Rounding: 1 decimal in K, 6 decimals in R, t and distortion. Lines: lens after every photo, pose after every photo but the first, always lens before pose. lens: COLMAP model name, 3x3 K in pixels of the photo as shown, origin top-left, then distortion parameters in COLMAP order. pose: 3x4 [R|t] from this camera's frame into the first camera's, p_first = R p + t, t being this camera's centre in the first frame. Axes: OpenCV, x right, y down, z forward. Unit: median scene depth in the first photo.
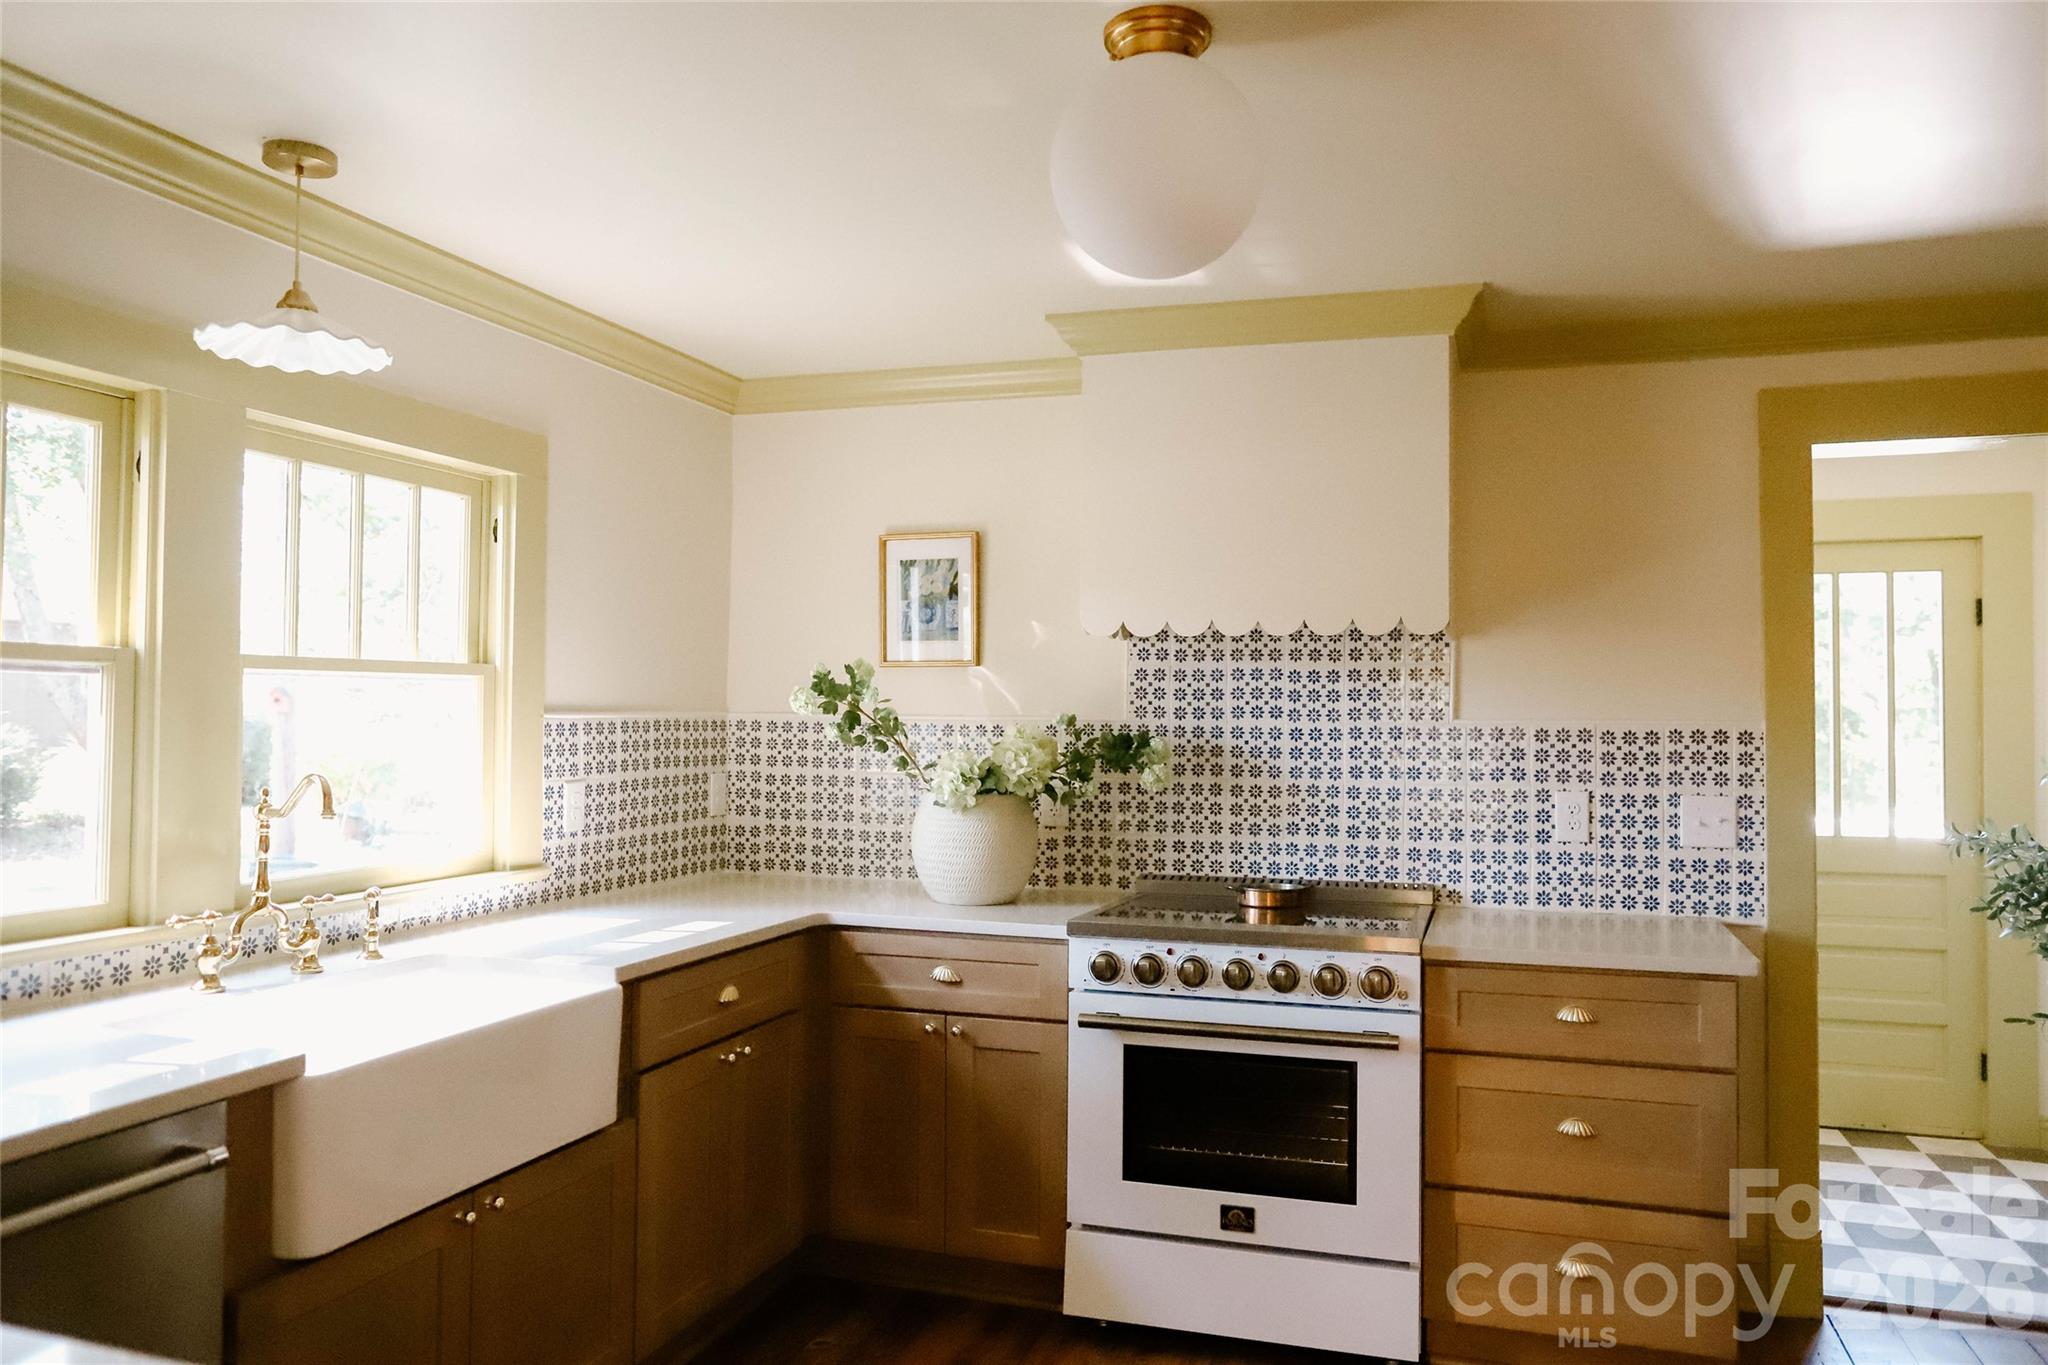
lens RADIAL K [[1422.4, 0, 1026.3], [0, 1422.4, 681.0], [0, 0, 1]] dist [-0.059958, 0.062315]
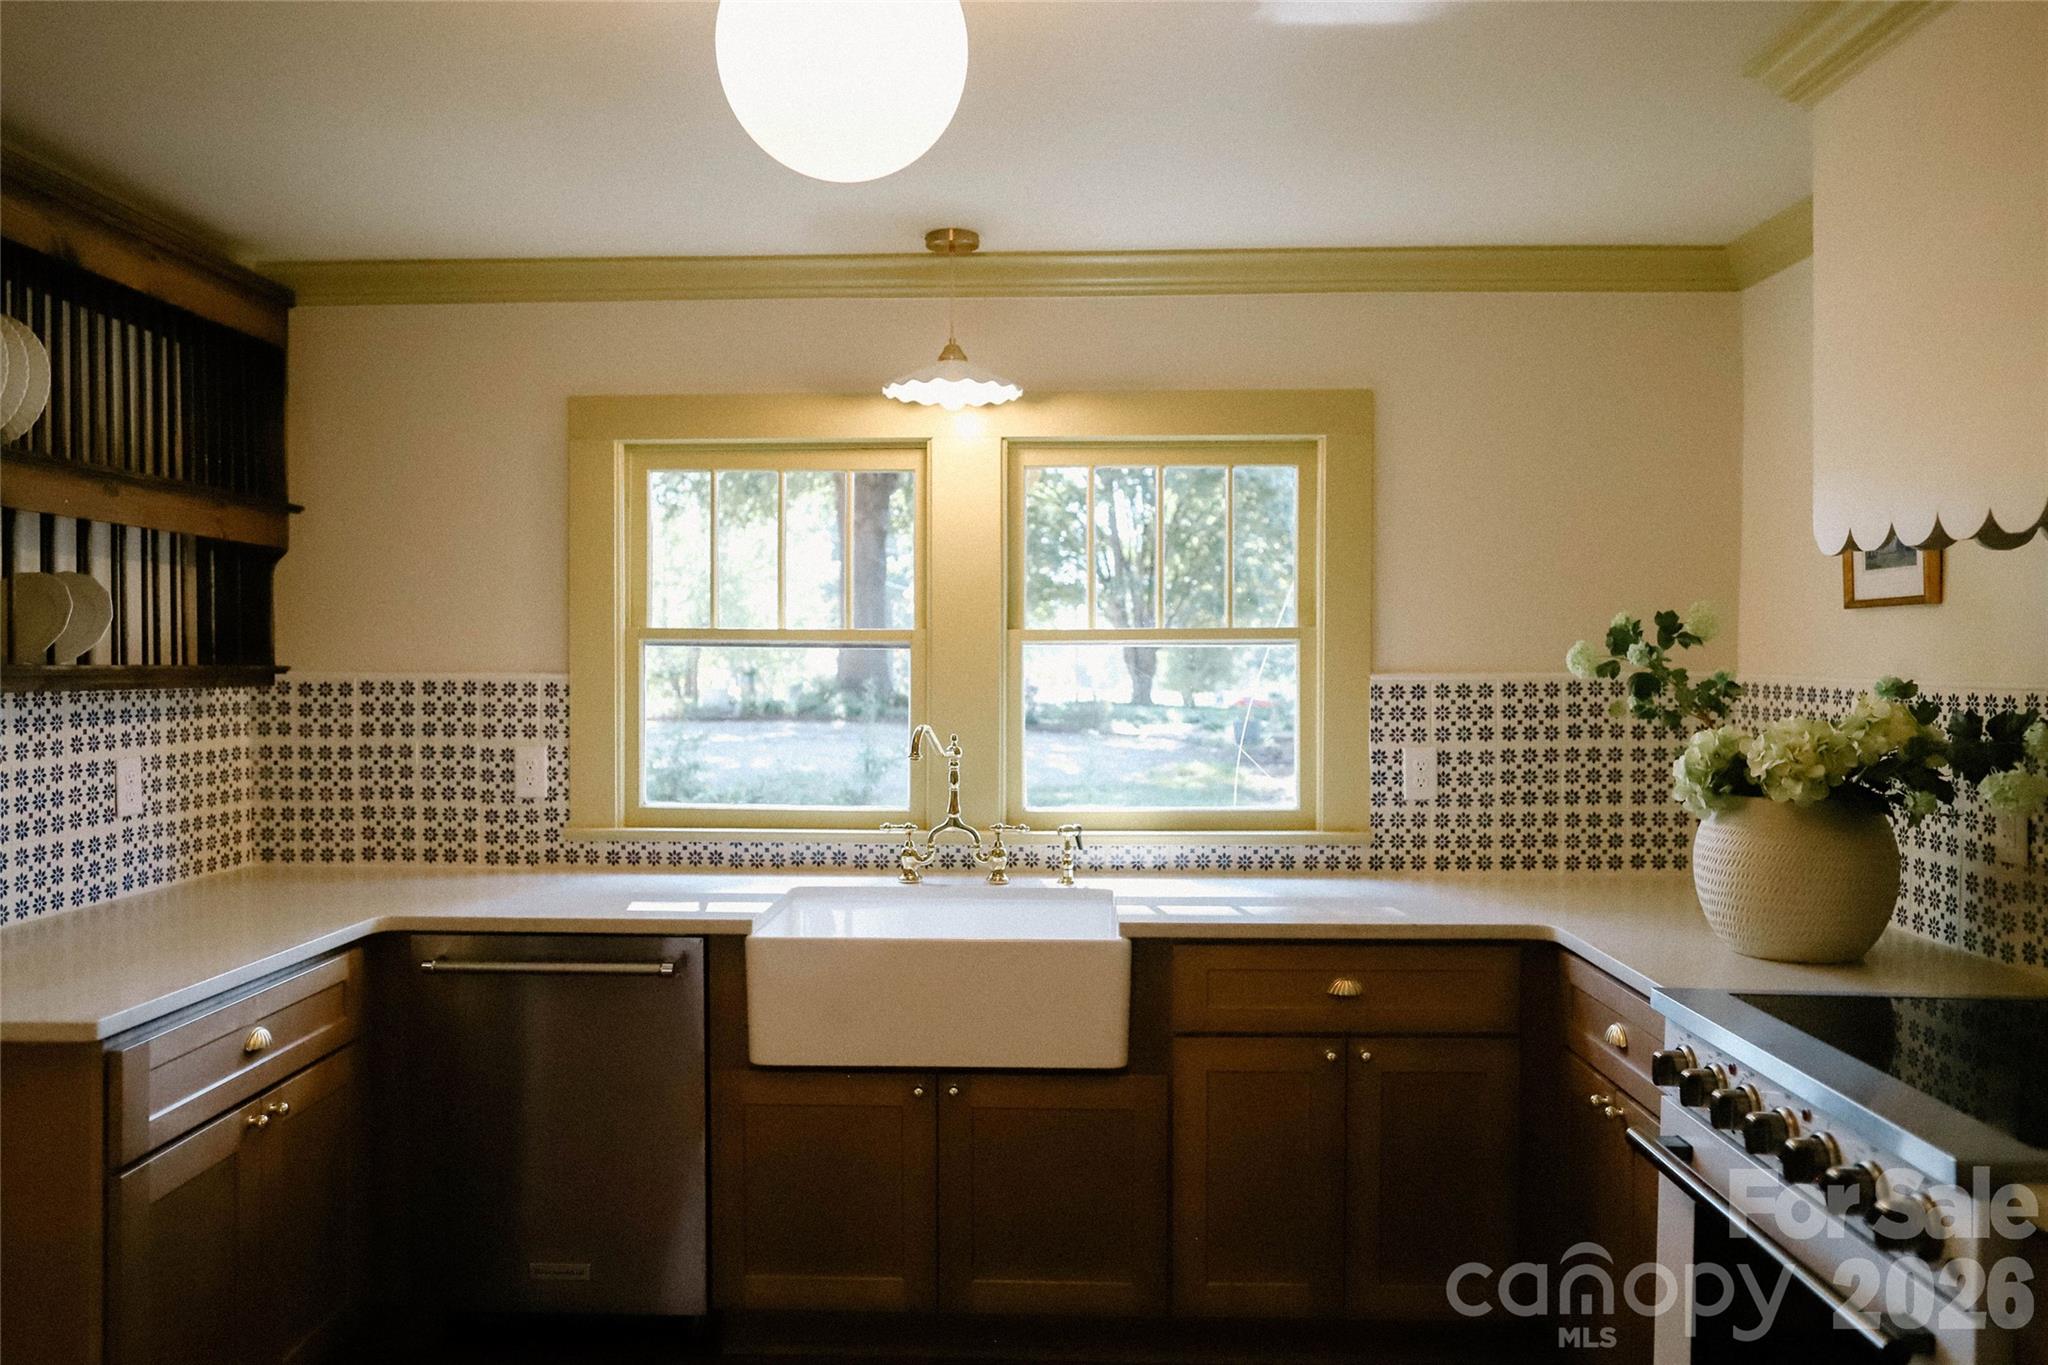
lens RADIAL K [[1475.3, 0, 1019.1], [0, 1475.3, 687.9], [0, 0, 1]] dist [-0.022116, 0.002809]
pose [[0.292892, 0.012434, -0.956065, 0.534118], [0.025634, 0.999454, 0.020852, 0.004023], [0.955802, -0.030615, 0.292413, 0.451795]]
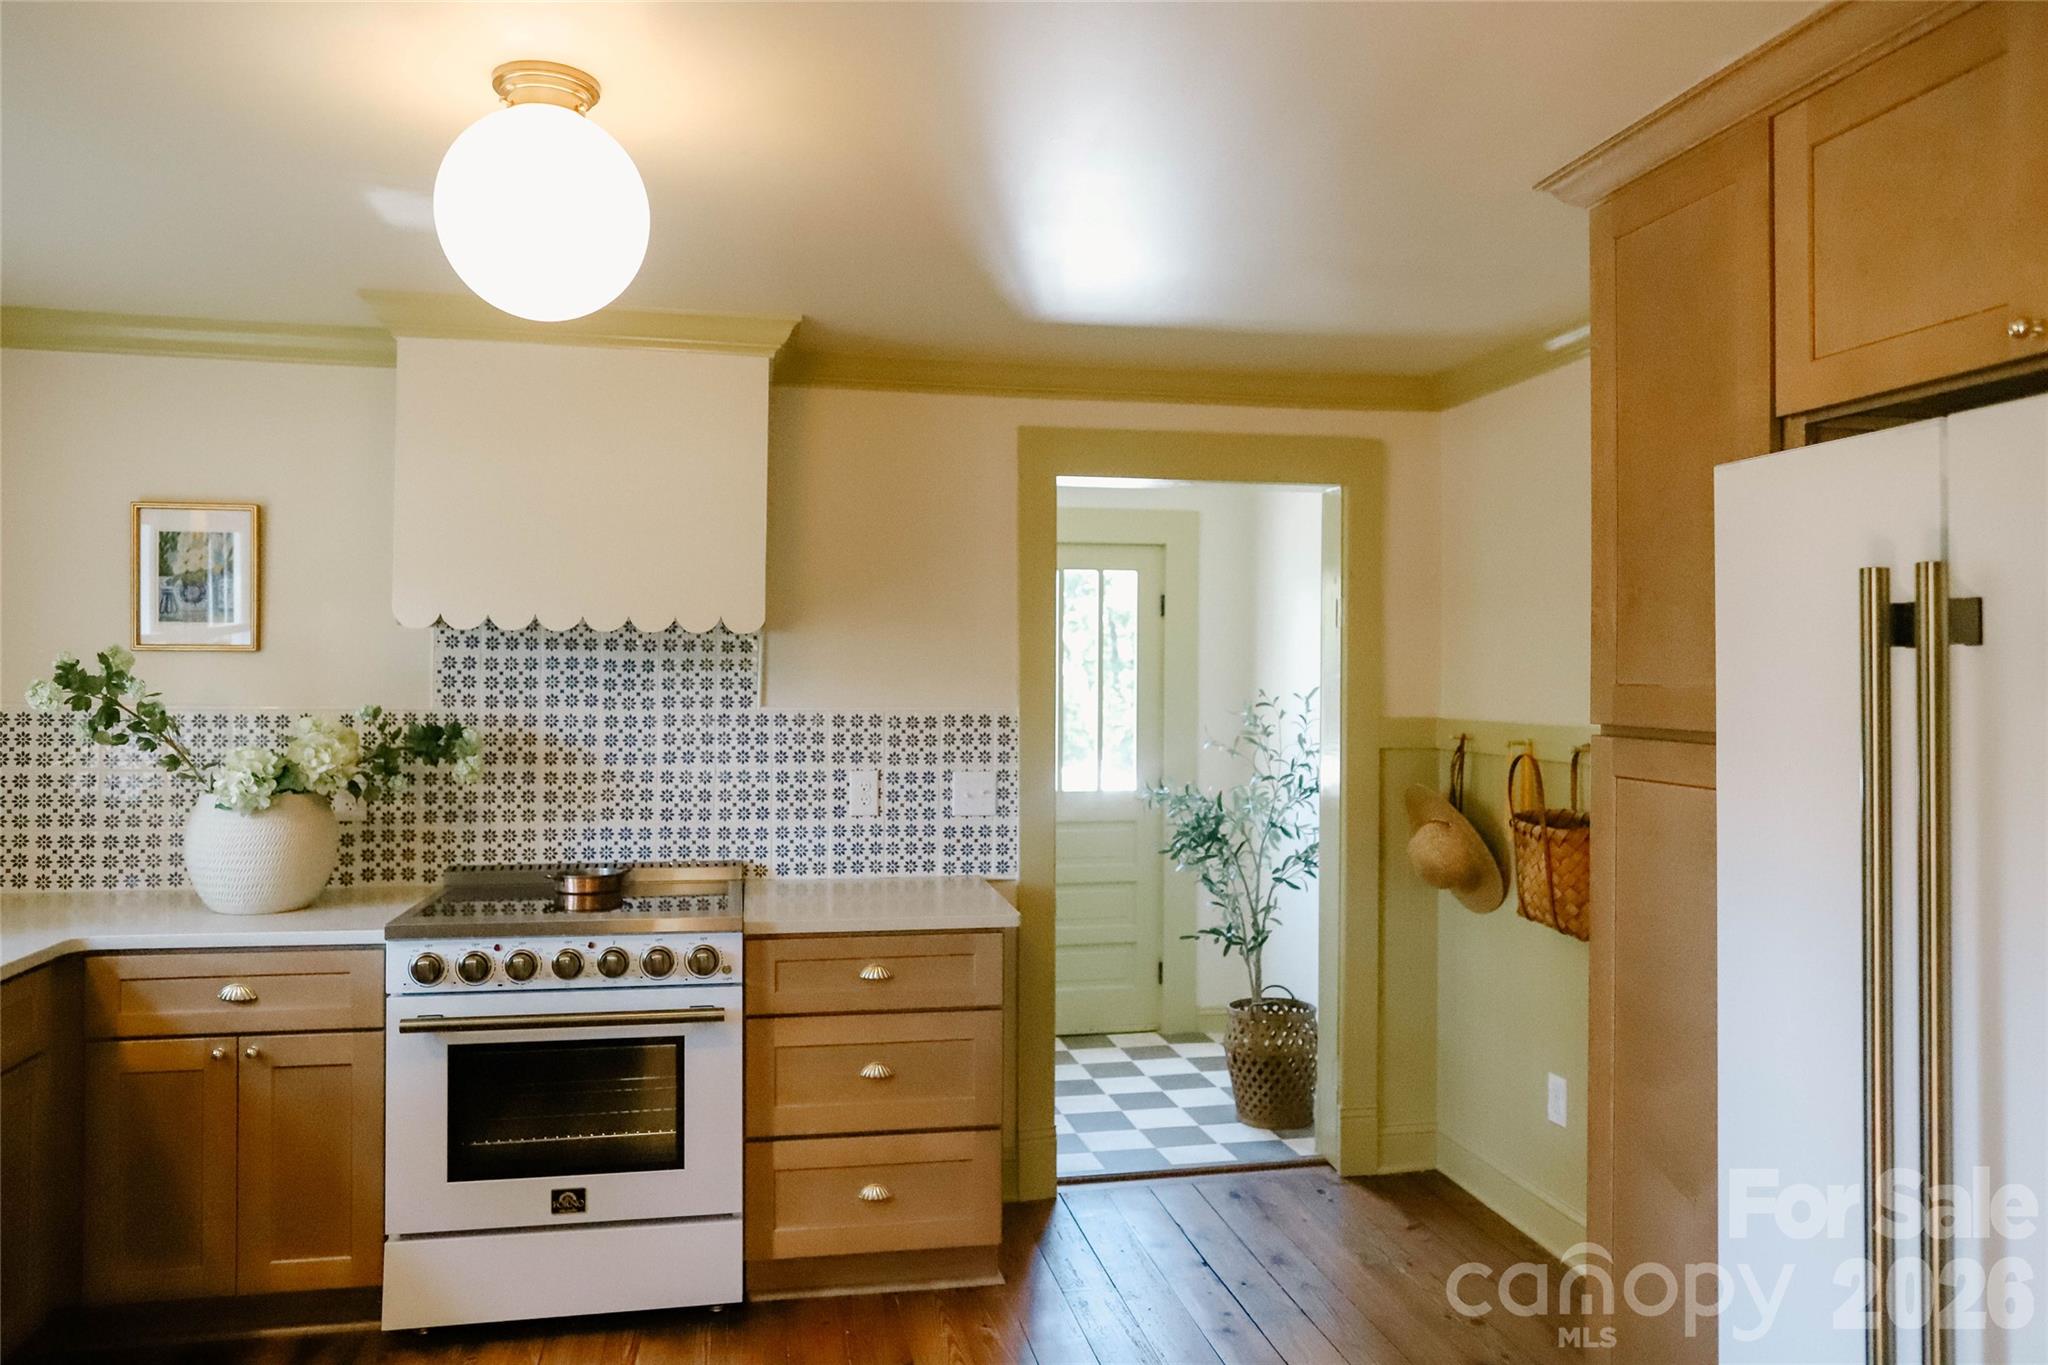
lens RADIAL K [[1440.2, 0, 1030.0], [0, 1440.2, 652.1], [0, 0, 1]] dist [-0.055054, 0.057117]
pose [[0.868141, 0.004069, 0.496300, -0.064534], [-0.013110, 0.999805, 0.014734, -0.033432], [-0.496144, -0.019298, 0.868026, -0.054051]]
